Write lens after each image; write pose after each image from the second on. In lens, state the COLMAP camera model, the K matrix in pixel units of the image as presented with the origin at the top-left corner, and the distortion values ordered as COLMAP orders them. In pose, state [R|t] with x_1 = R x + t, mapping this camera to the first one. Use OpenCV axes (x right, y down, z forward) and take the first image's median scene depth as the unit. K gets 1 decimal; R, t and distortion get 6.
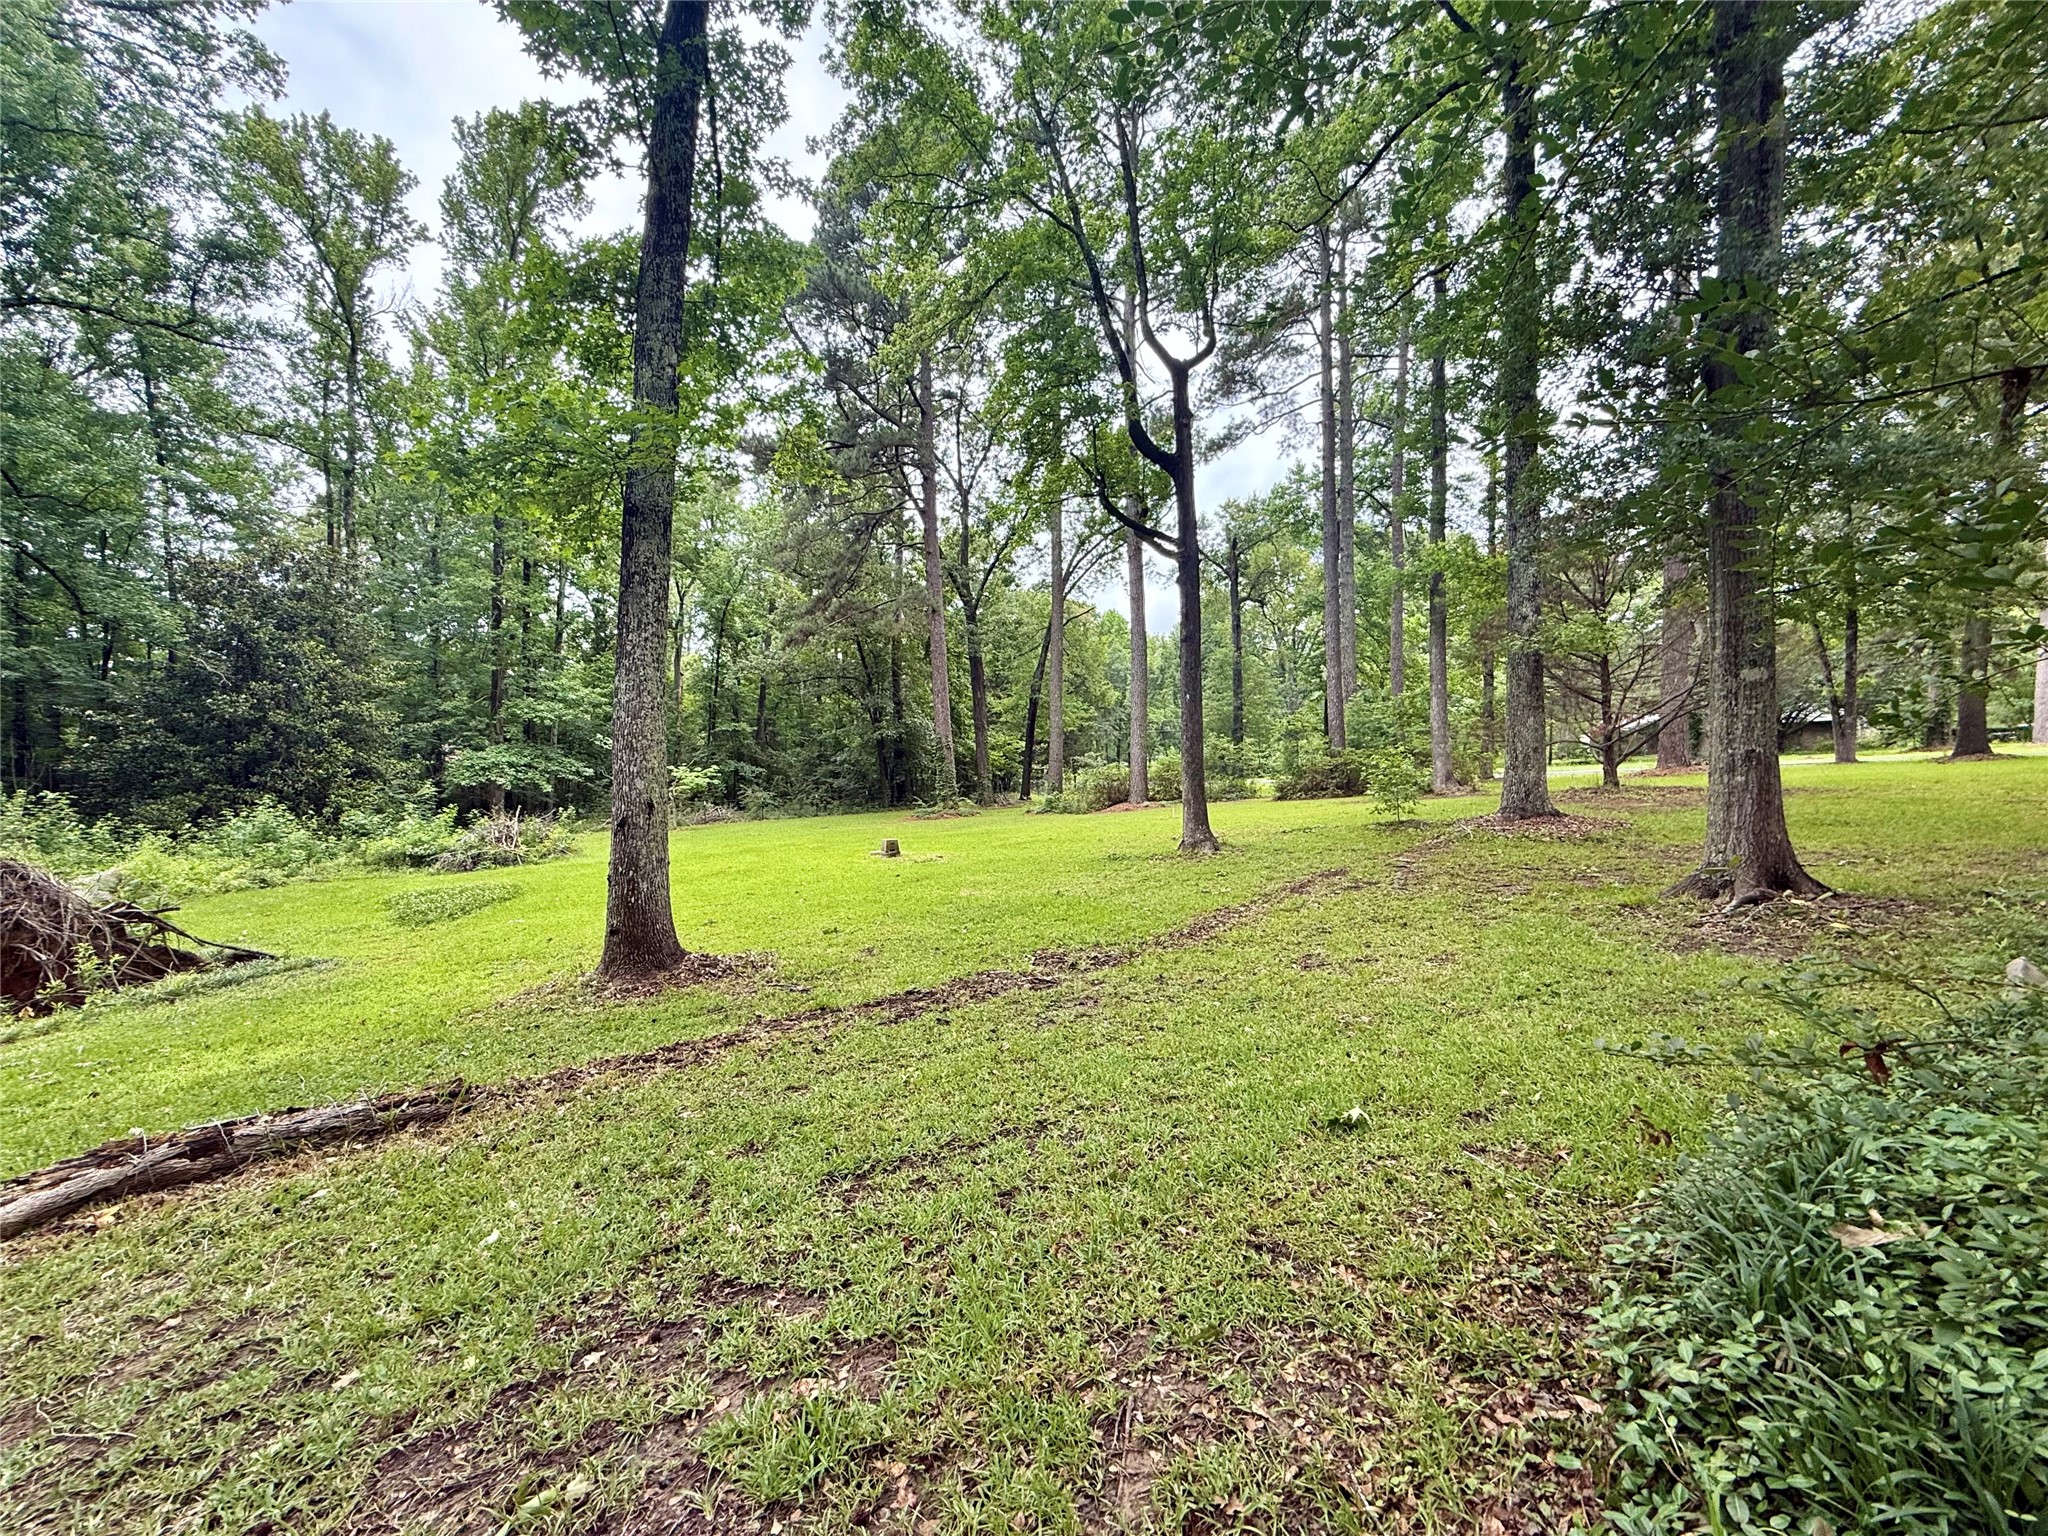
lens RADIAL K [[822.8, 0, 1024.0], [0, 822.8, 768.0], [0, 0, 1]] dist [-0.000875, -0.000131]
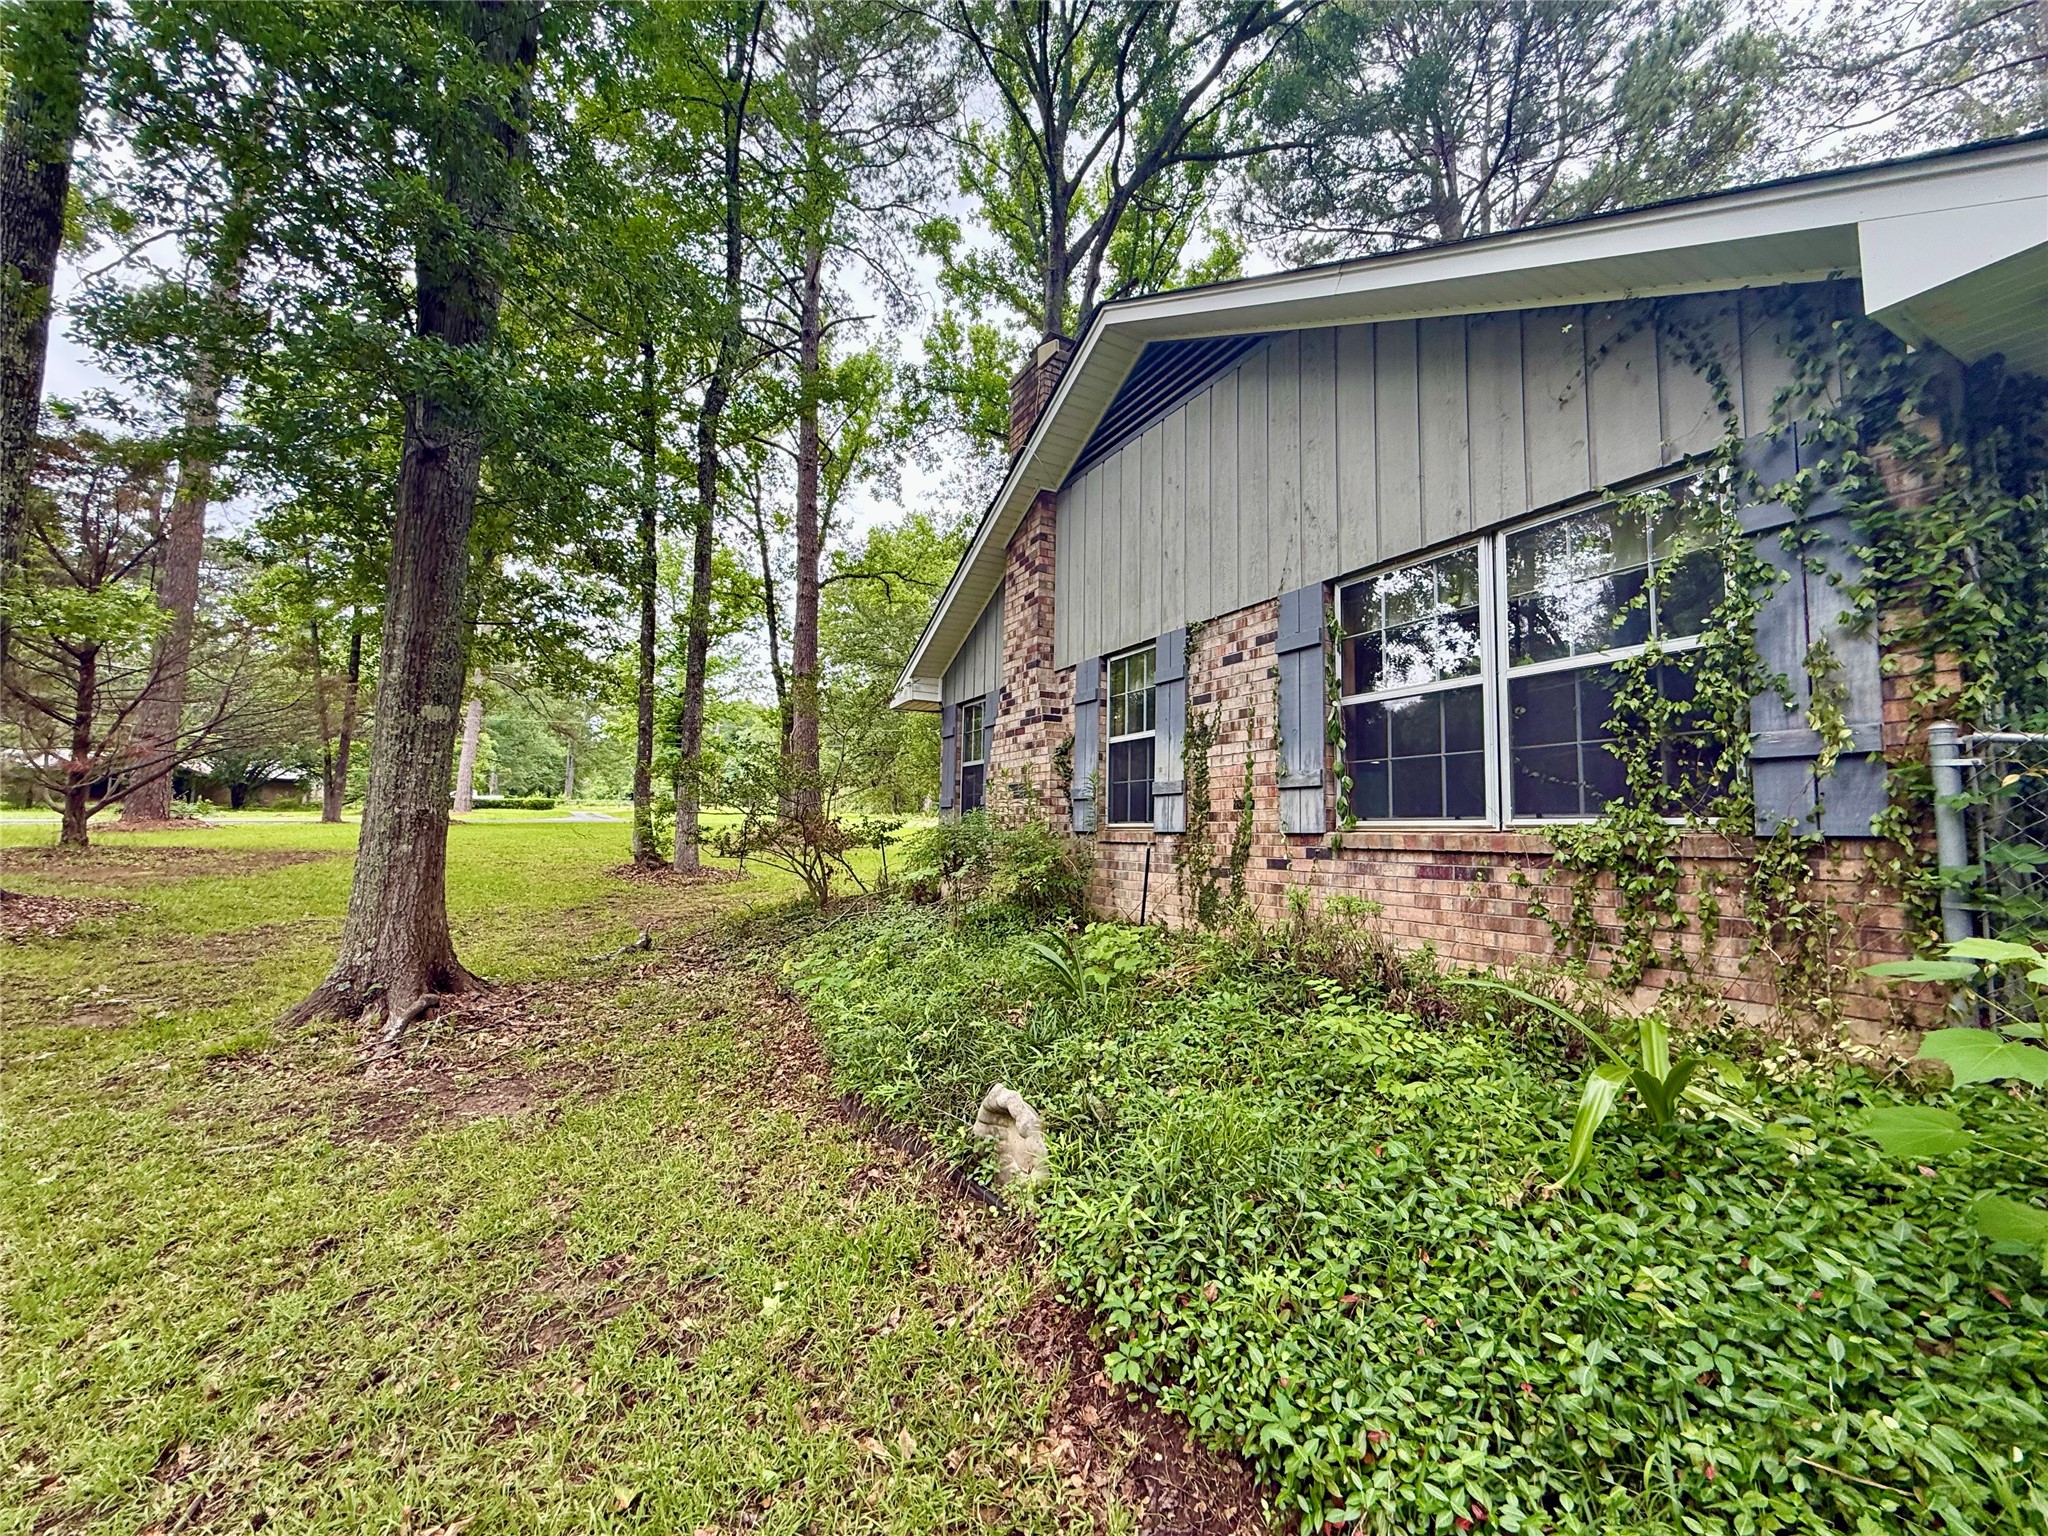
lens RADIAL K [[822.8, 0, 1024.0], [0, 822.8, 768.0], [0, 0, 1]] dist [-0.000875, -0.000131]
pose [[0.056393, 0.098889, 0.993499, 0.148062], [-0.031079, 0.994774, -0.097252, -0.002763], [-0.997925, -0.025393, 0.059172, 0.382958]]
